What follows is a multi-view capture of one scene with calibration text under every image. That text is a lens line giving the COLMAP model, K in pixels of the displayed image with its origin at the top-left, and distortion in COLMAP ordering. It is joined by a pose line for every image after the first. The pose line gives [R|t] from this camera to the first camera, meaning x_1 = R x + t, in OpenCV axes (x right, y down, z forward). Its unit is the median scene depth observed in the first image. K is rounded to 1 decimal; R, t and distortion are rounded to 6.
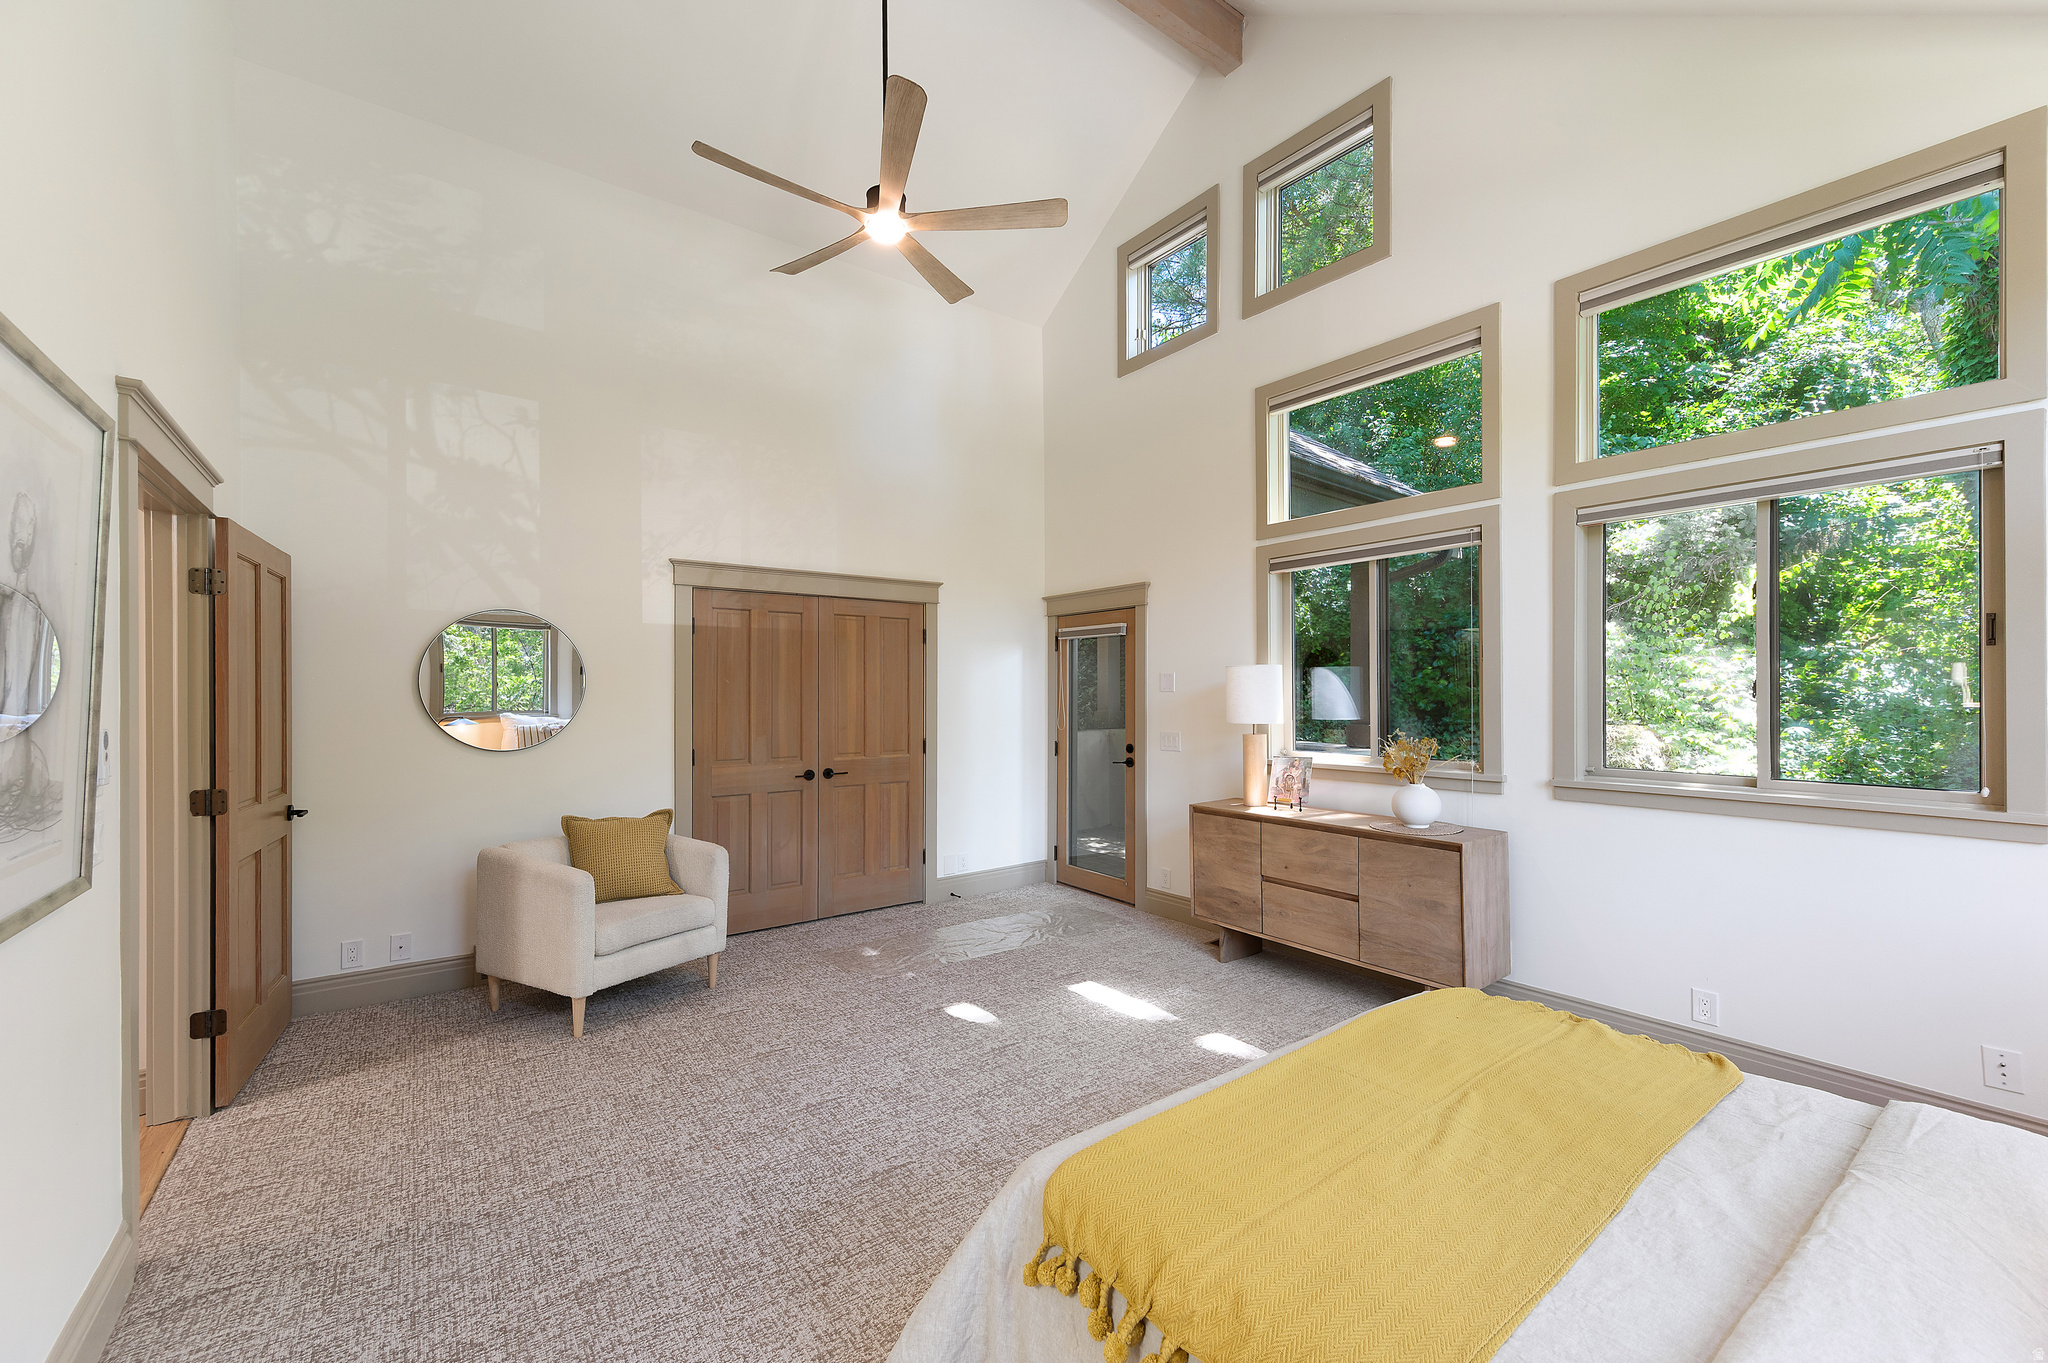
lens RADIAL K [[813.7, 0, 1025.9], [0, 813.7, 688.8], [0, 0, 1]] dist [0.002631, 0.000029]
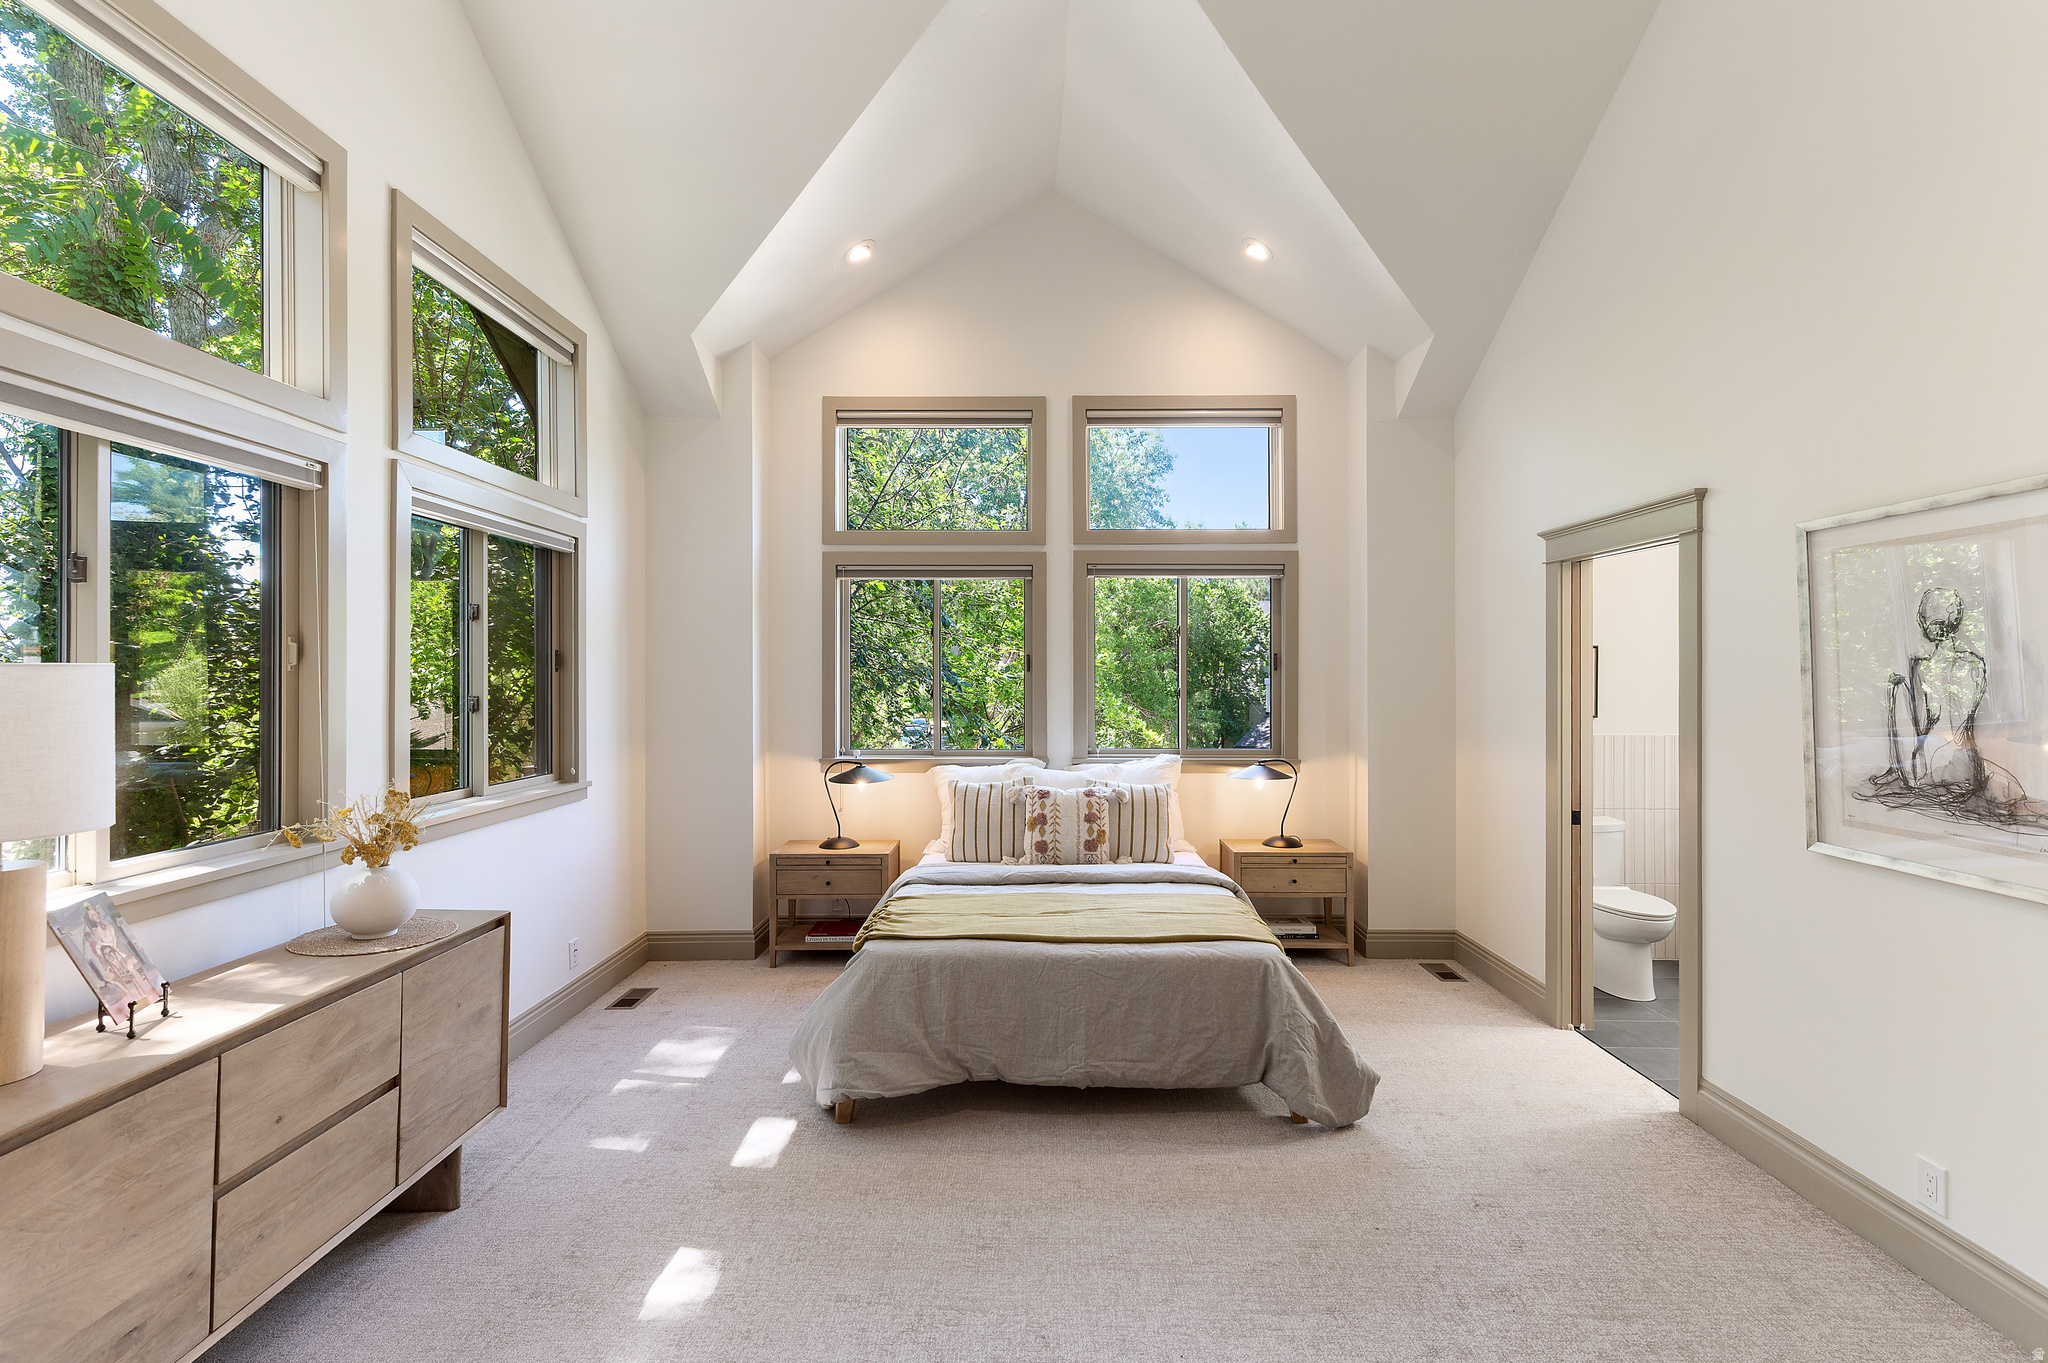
lens RADIAL K [[913.6, 0, 1024.0], [0, 913.6, 681.5], [0, 0, 1]] dist [0.000211, 0.000039]
pose [[-0.789752, 0.002064, 0.613423, -0.341585], [0.001175, 0.999998, -0.001853, -0.022971], [-0.613426, -0.000742, -0.789752, 1.238905]]
